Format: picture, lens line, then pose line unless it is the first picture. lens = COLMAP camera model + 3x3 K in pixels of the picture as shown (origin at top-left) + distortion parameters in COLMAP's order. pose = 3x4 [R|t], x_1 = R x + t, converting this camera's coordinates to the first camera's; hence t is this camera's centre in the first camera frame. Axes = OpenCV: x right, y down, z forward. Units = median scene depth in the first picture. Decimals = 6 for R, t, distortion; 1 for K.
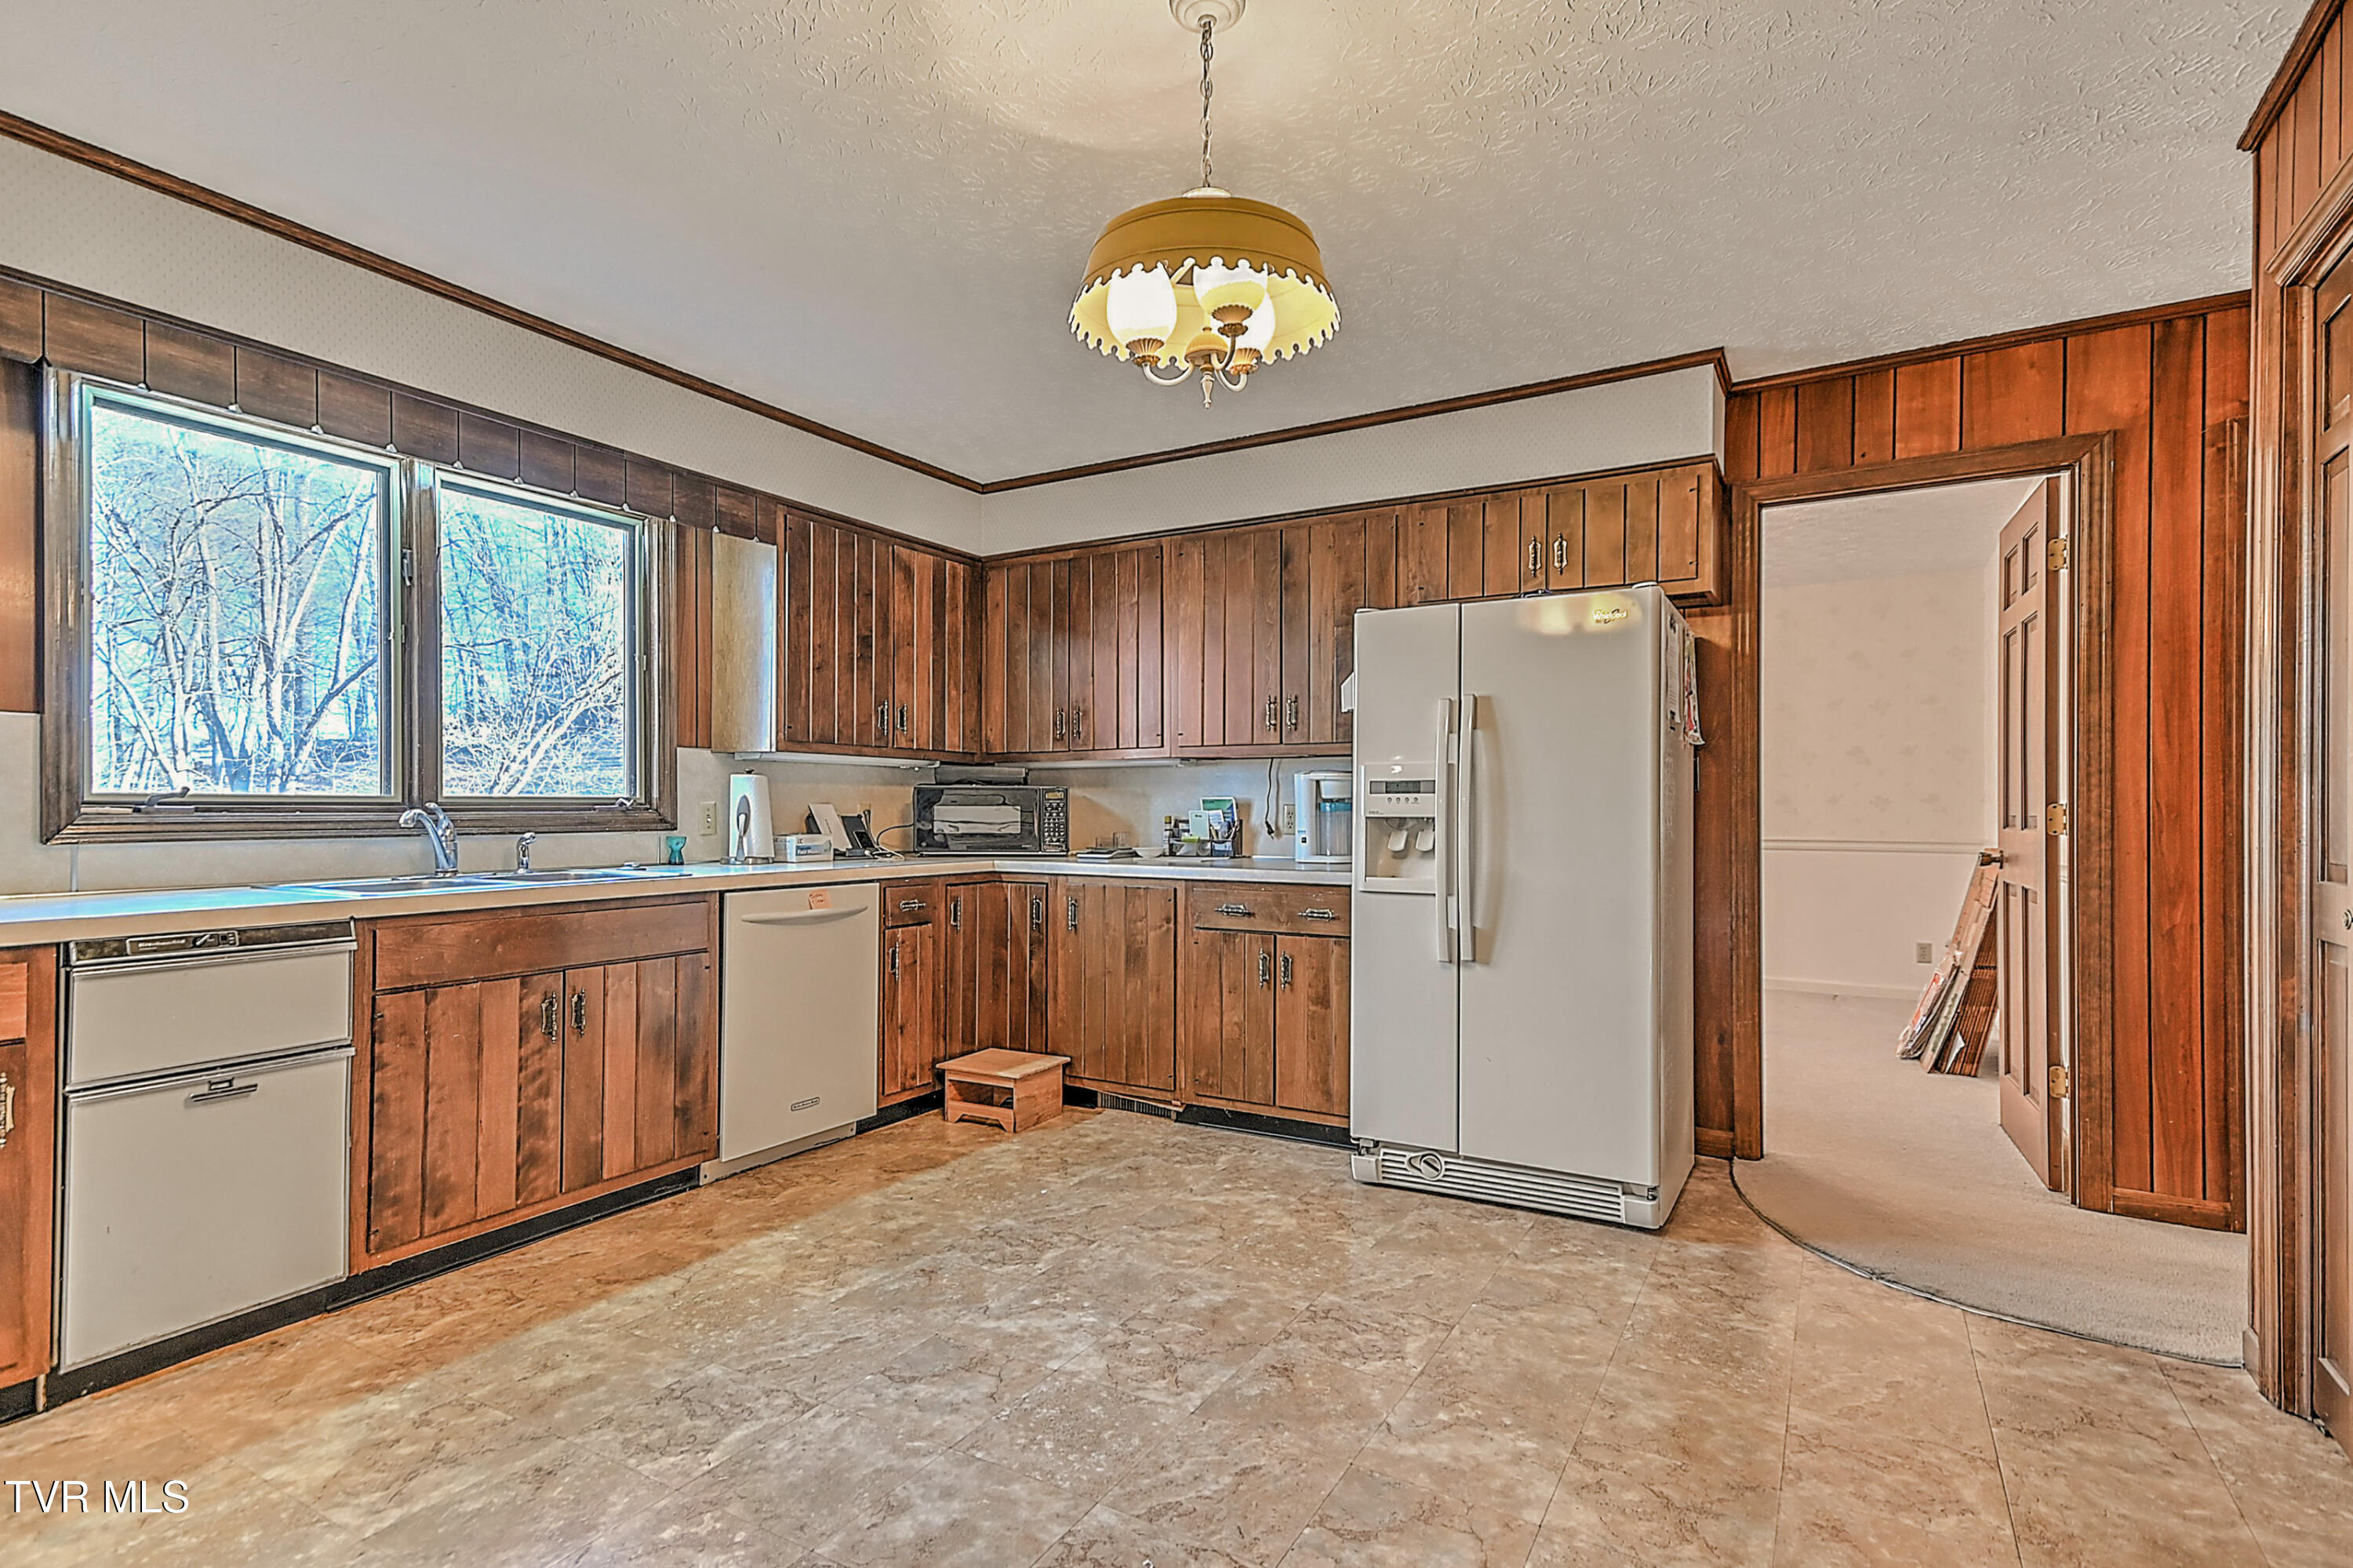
lens RADIAL K [[1142.0, 0, 1165.8], [0, 1142.0, 807.4], [0, 0, 1]] dist [0.037163, 0.000283]
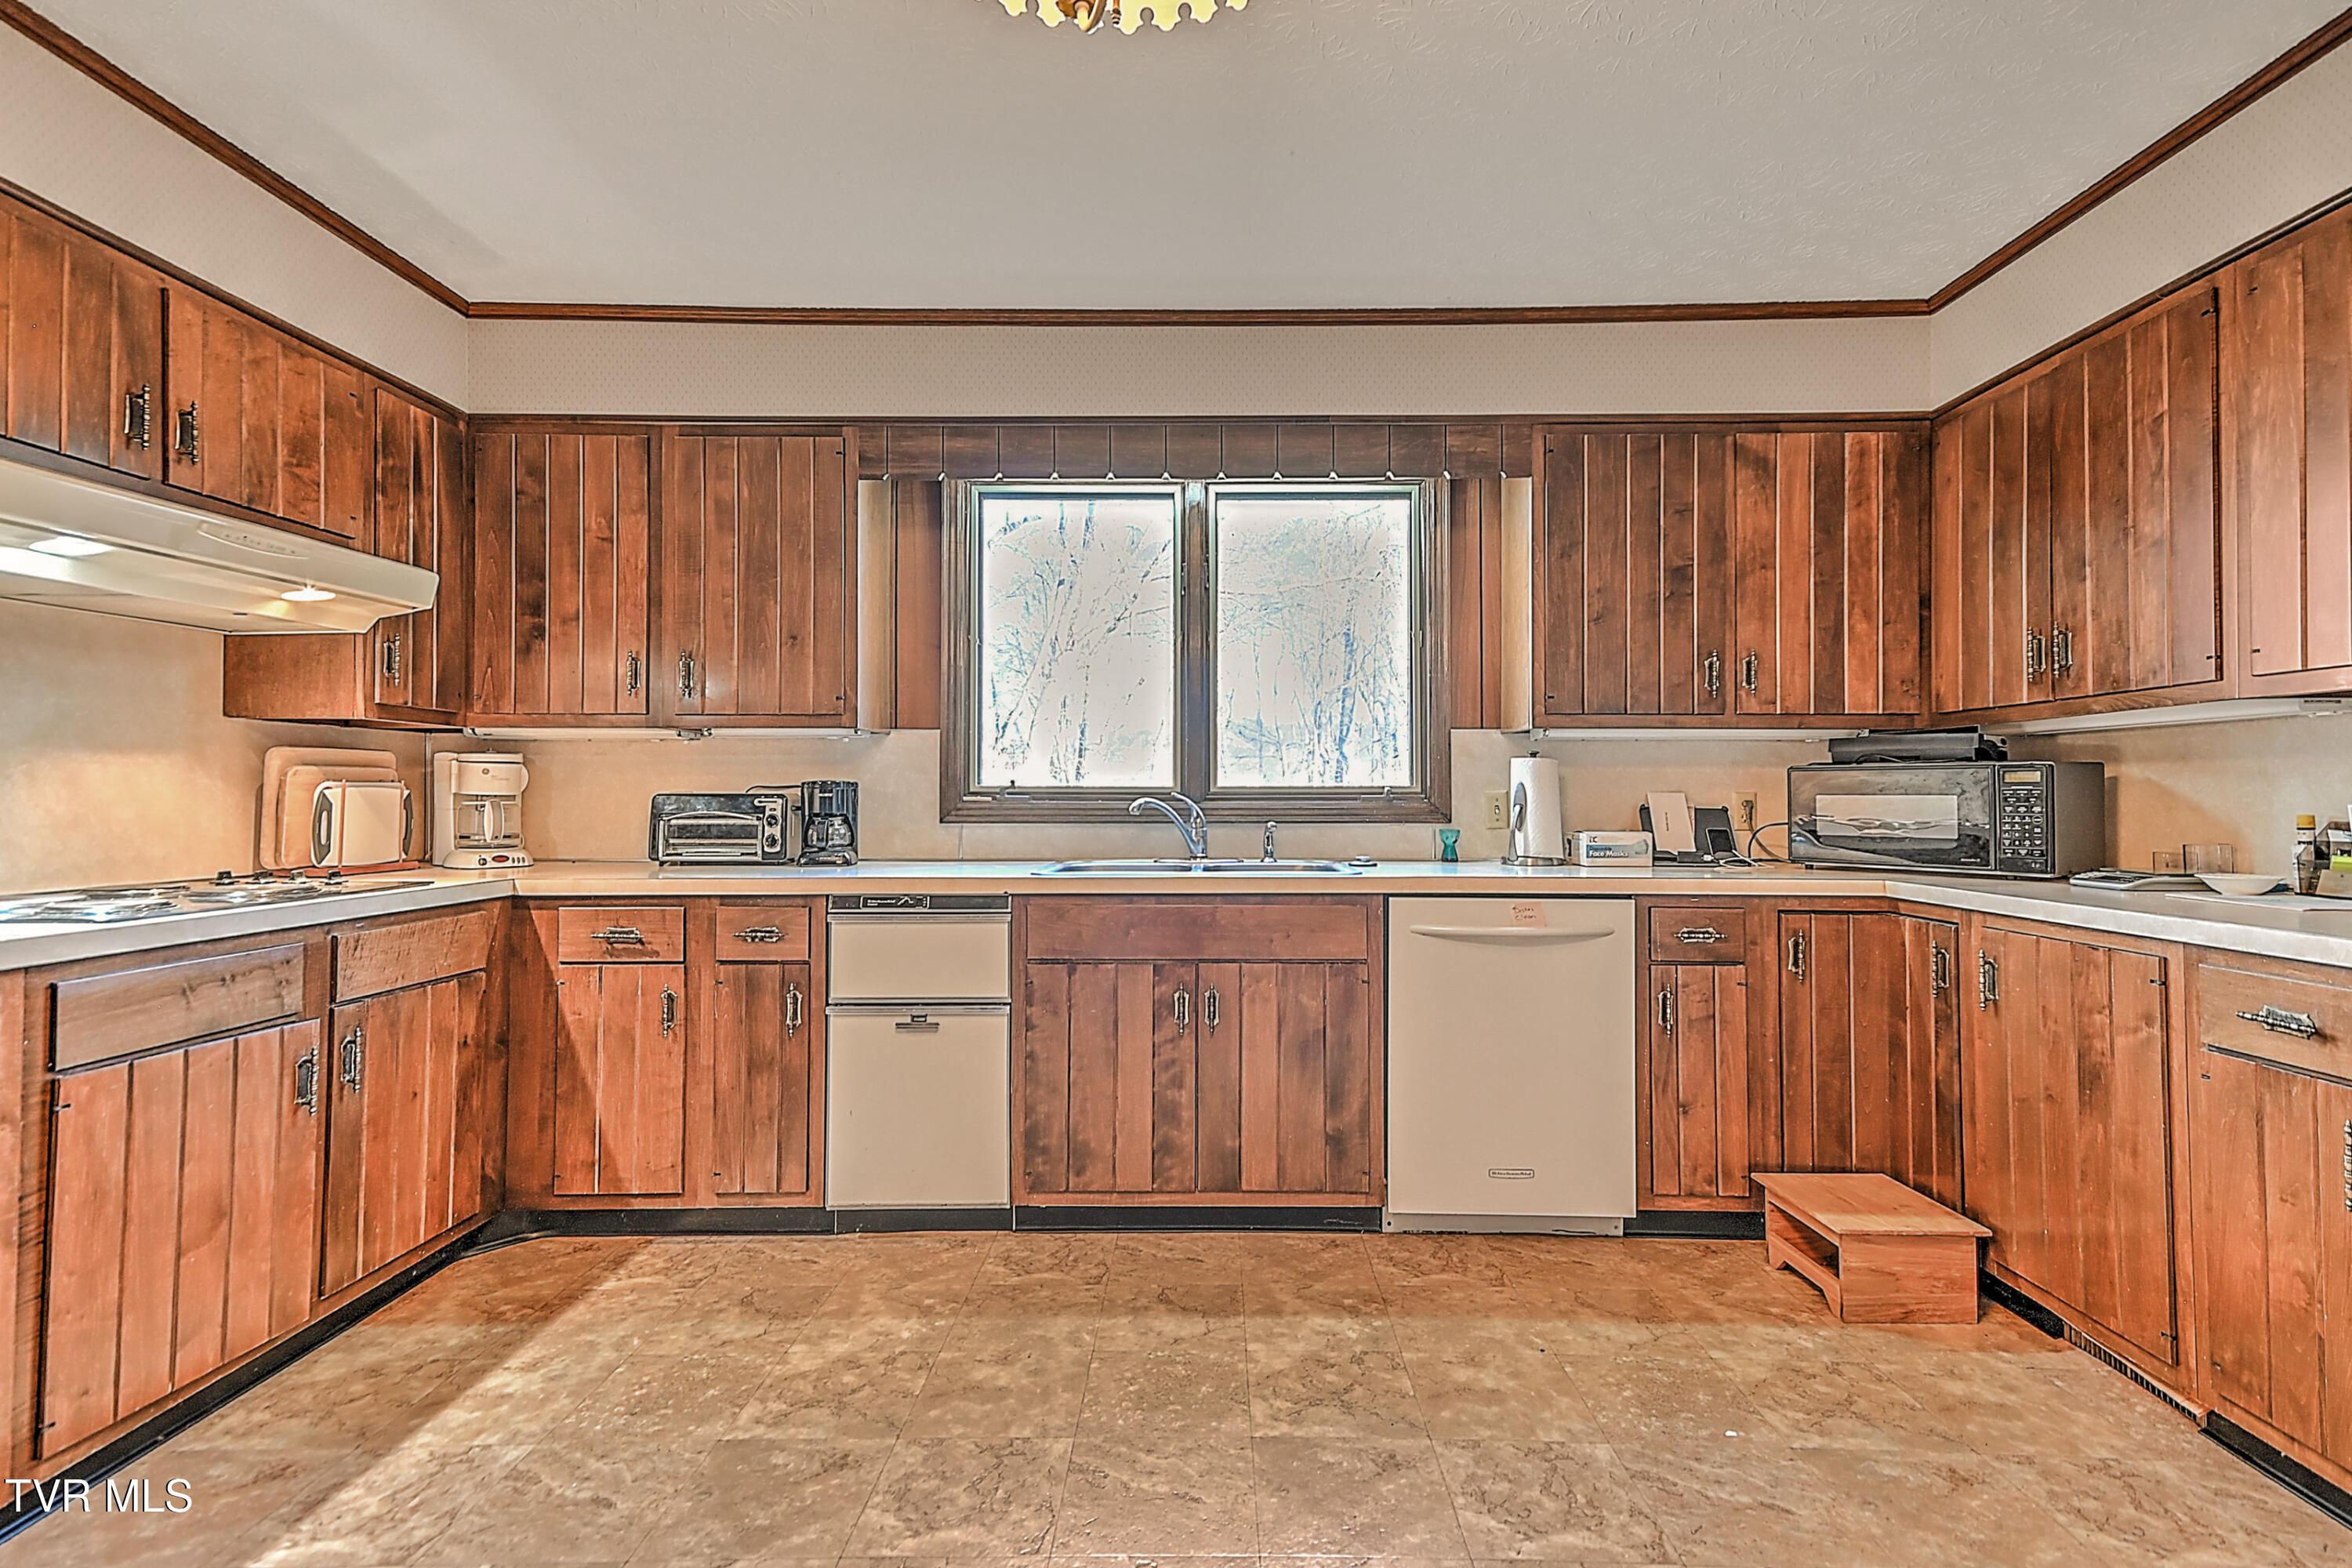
lens RADIAL K [[1156.8, 0, 1211.0], [0, 1156.8, 778.9], [0, 0, 1]] dist [0.033408, 0.000577]
pose [[0.504466, -0.012253, -0.863345, 0.281852], [-0.000430, 0.999896, -0.014442, -0.000897], [0.863432, 0.007657, 0.504408, 0.427448]]
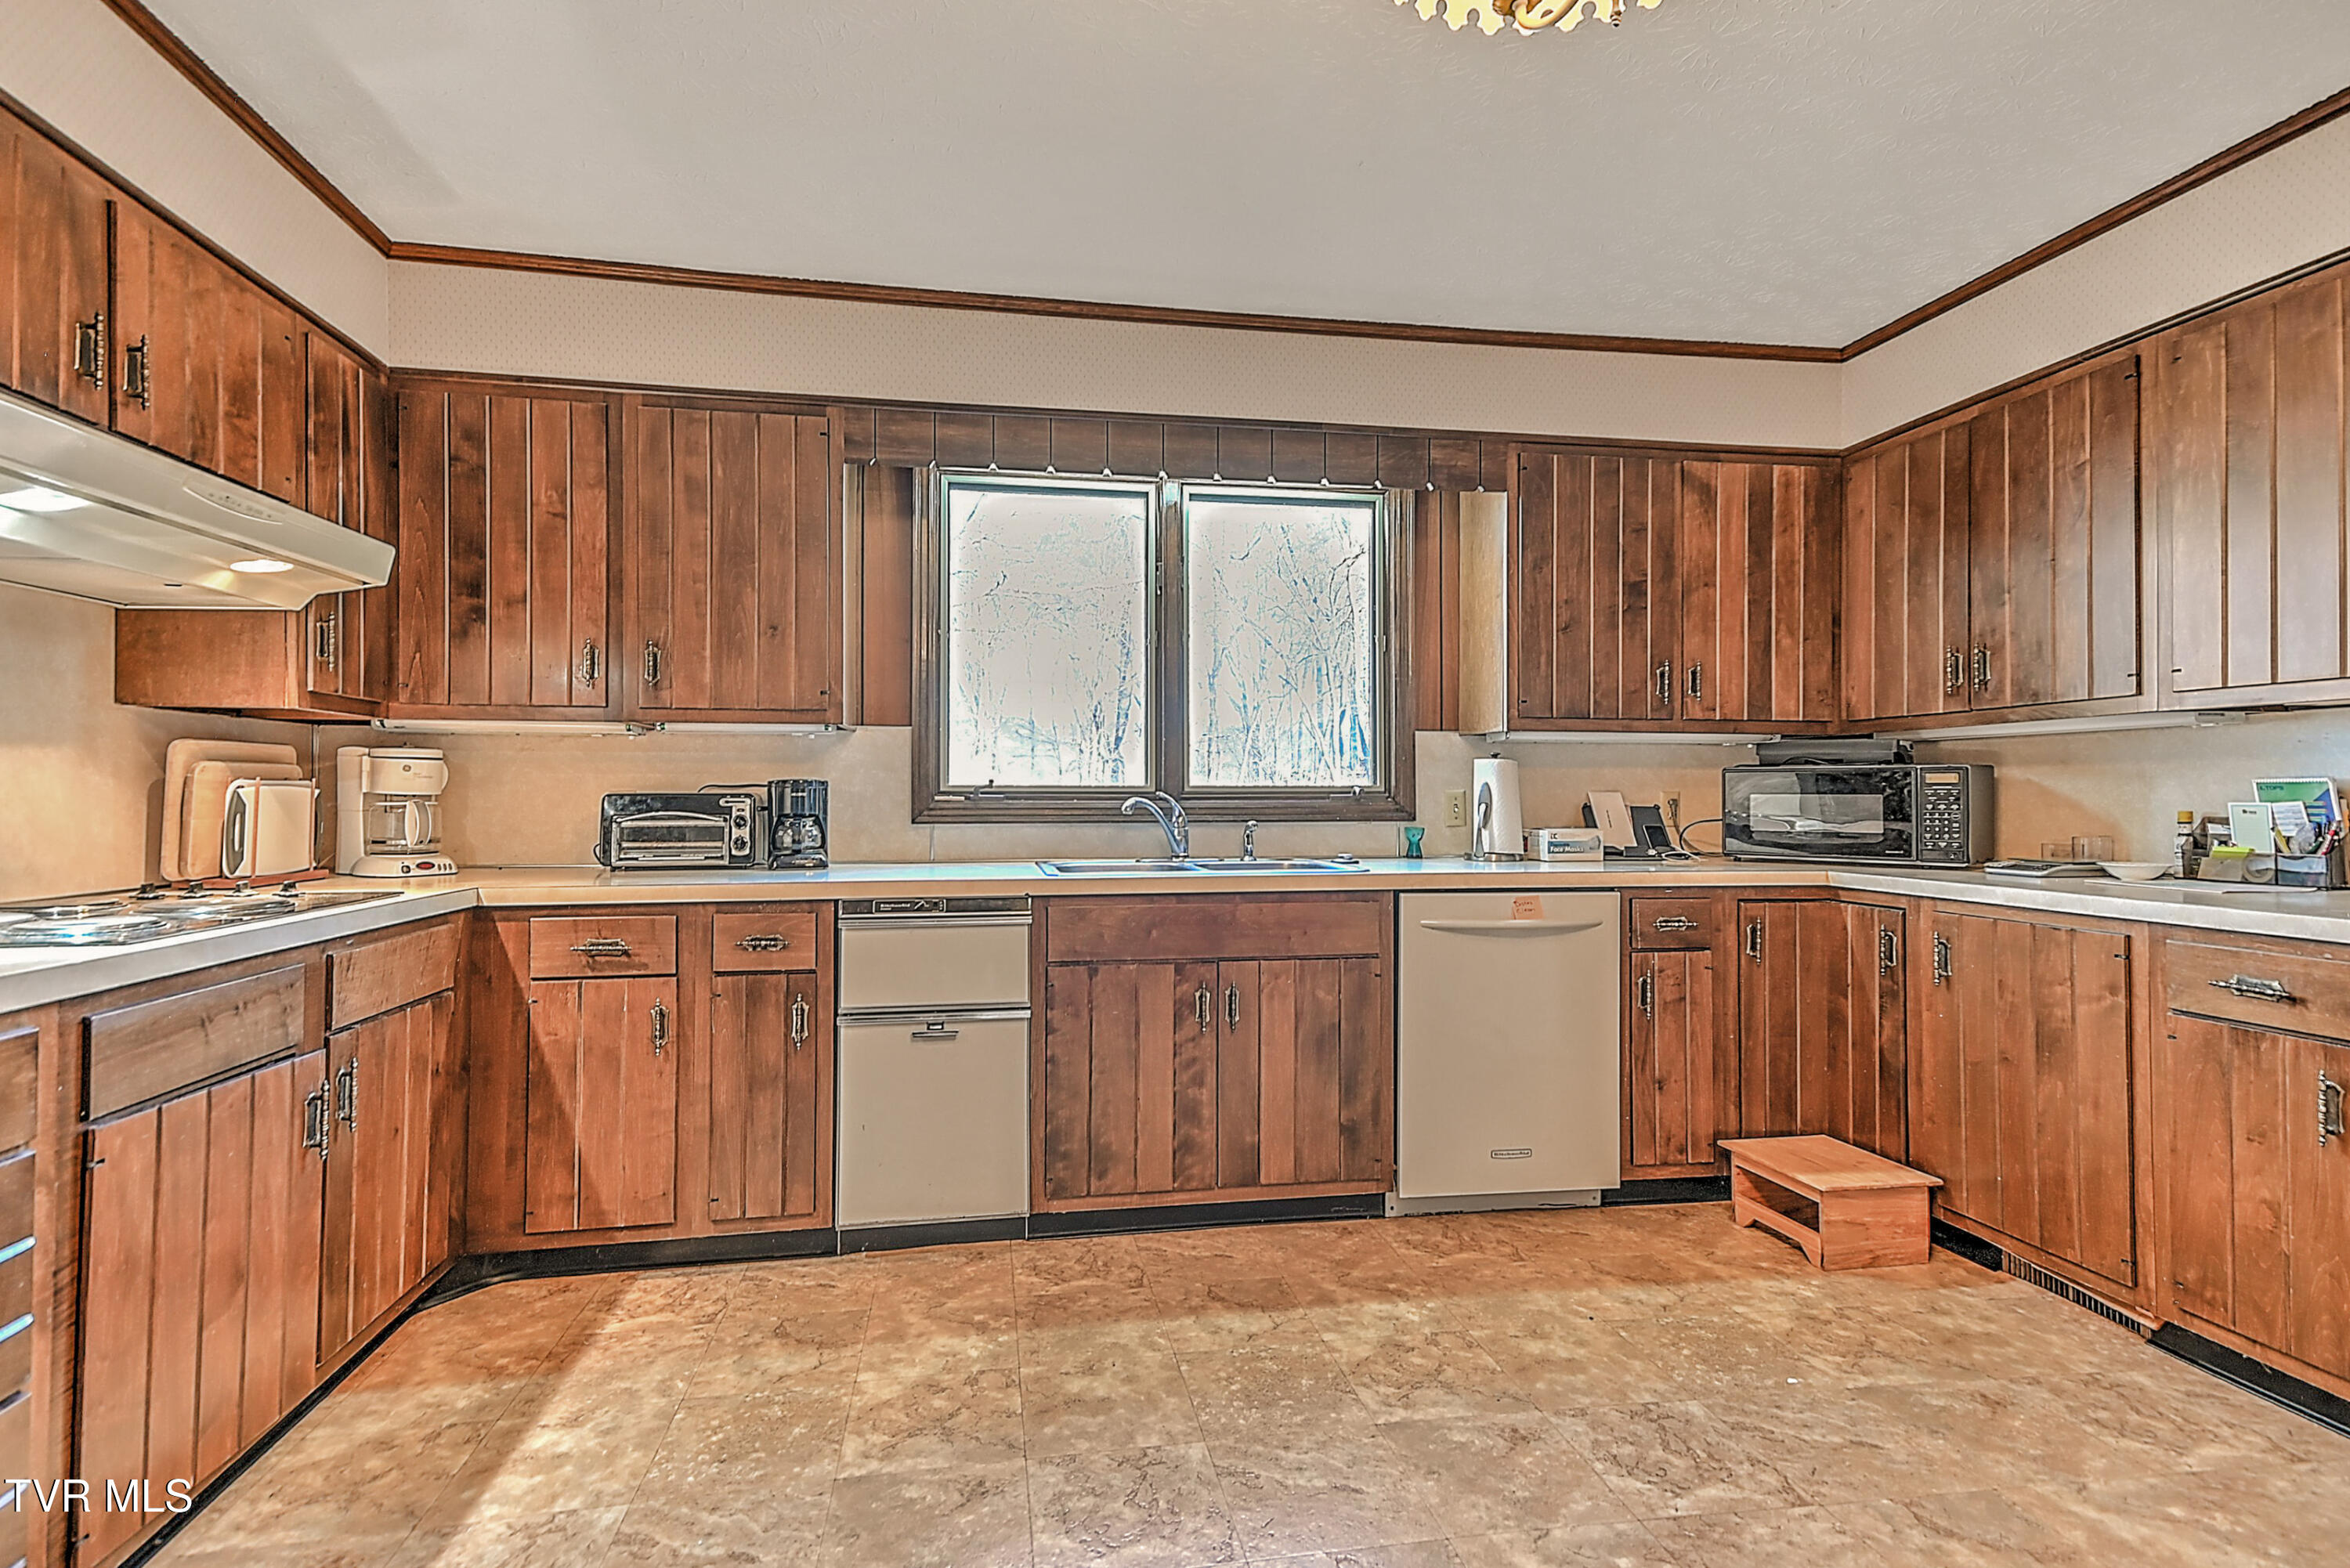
lens RADIAL K [[1141.8, 0, 1175.0], [0, 1141.8, 784.0], [0, 0, 1]] dist [0.034638, -0.000766]
pose [[0.645617, -0.007100, -0.763628, 0.170148], [0.000077, 0.999957, -0.009232, -0.001273], [0.763661, 0.005902, 0.645590, 0.283564]]
